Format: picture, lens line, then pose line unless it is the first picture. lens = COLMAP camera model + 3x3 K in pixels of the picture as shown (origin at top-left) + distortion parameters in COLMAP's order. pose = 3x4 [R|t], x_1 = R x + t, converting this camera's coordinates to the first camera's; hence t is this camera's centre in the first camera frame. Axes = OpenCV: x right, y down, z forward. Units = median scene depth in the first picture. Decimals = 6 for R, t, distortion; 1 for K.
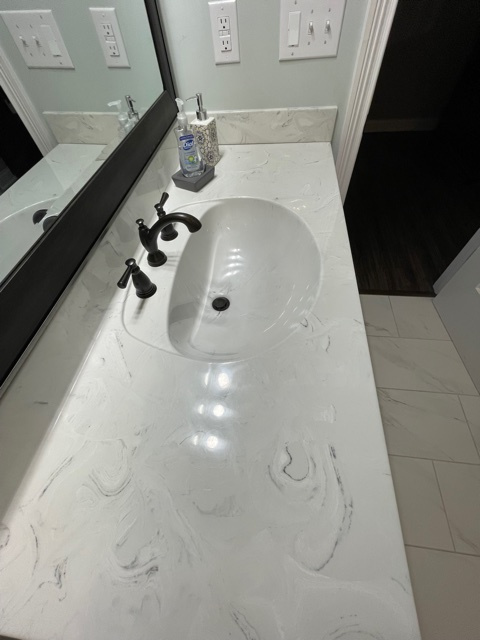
lens RADIAL K [[257.1, 0, 241.4], [0, 257.1, 318.7], [0, 0, 1]] dist [0.001214, 0.000260]
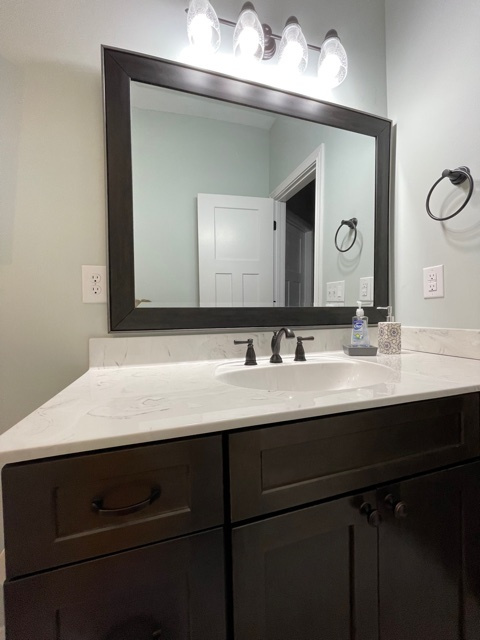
lens RADIAL K [[257.1, 0, 239.3], [0, 257.1, 319.9], [0, 0, 1]] dist [0.001214, 0.000260]
pose [[0.389903, 0.077083, -0.917624, 0.701893], [-0.766913, 0.578774, -0.277246, 0.153560], [0.509726, 0.811837, 0.284781, 0.219937]]
